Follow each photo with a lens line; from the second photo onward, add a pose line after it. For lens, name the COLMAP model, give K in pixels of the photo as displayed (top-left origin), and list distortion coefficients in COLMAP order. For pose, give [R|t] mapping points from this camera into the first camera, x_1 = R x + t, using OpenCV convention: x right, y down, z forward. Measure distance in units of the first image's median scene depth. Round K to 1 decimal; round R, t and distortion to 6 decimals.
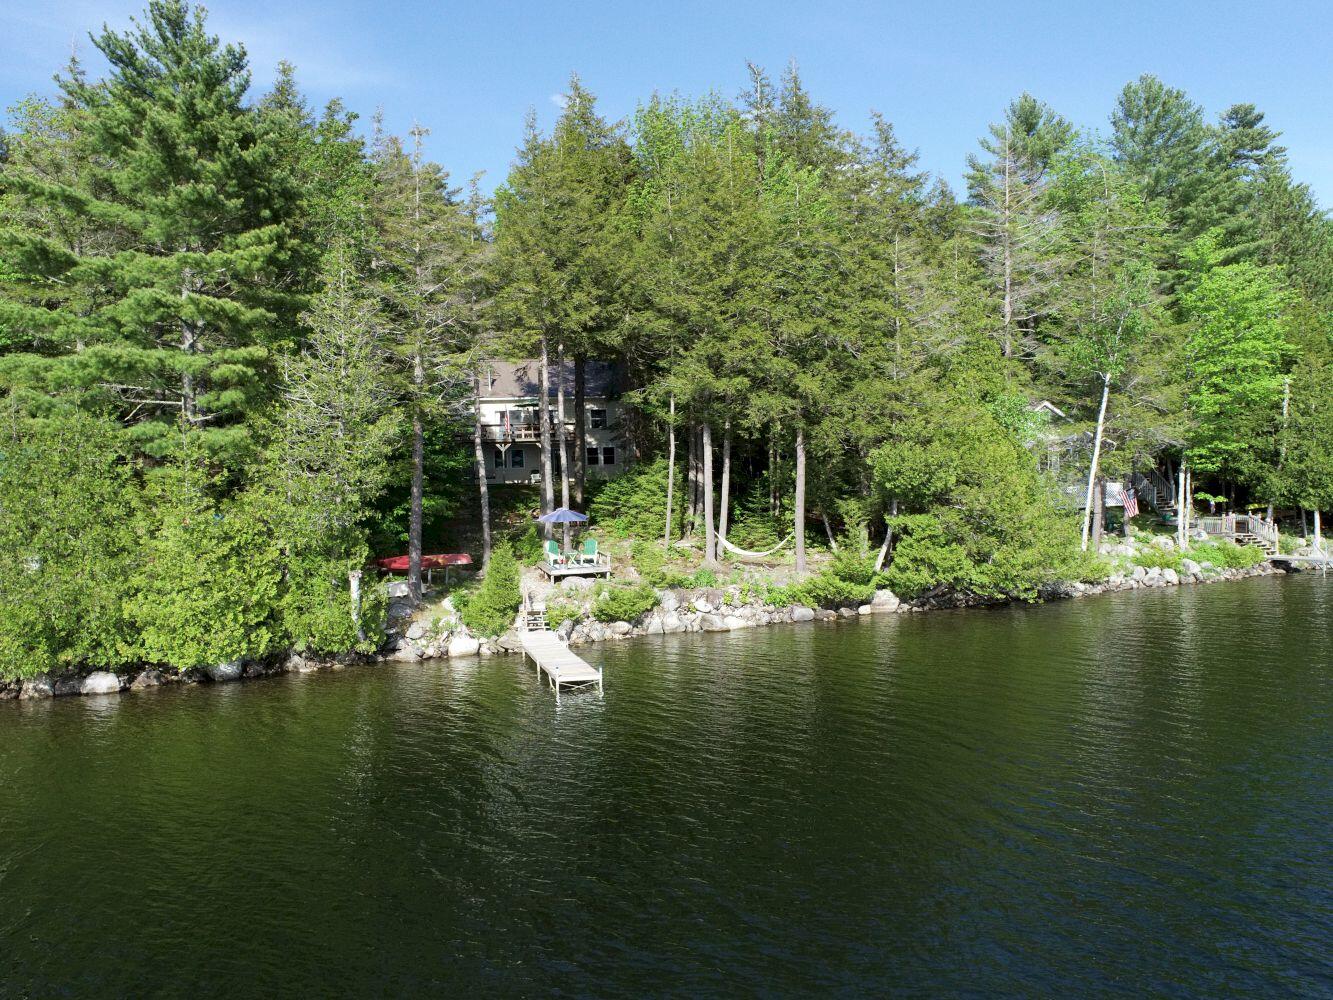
lens RADIAL K [[955.4, 0, 666.5], [0, 955.4, 500.0], [0, 0, 1]] dist [-0.002063, 0.004957]
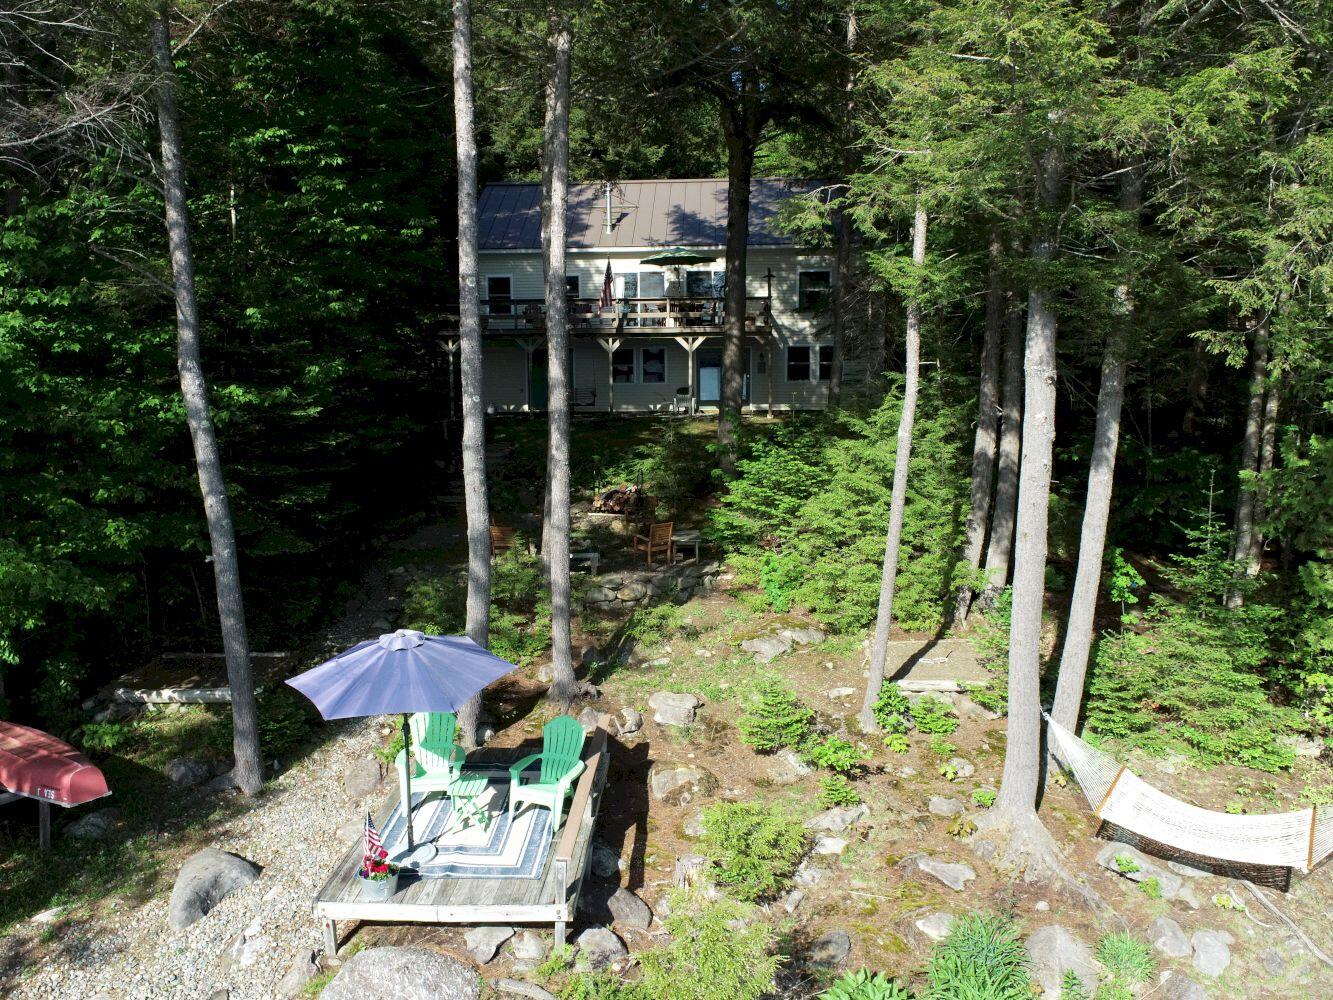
lens RADIAL K [[955.4, 0, 666.5], [0, 955.4, 500.0], [0, 0, 1]] dist [-0.002063, 0.004957]
pose [[0.950115, 0.063100, -0.305451, 0.024802], [-0.024312, 0.991325, 0.129164, -0.050231], [0.310951, -0.115295, 0.943407, 0.639096]]
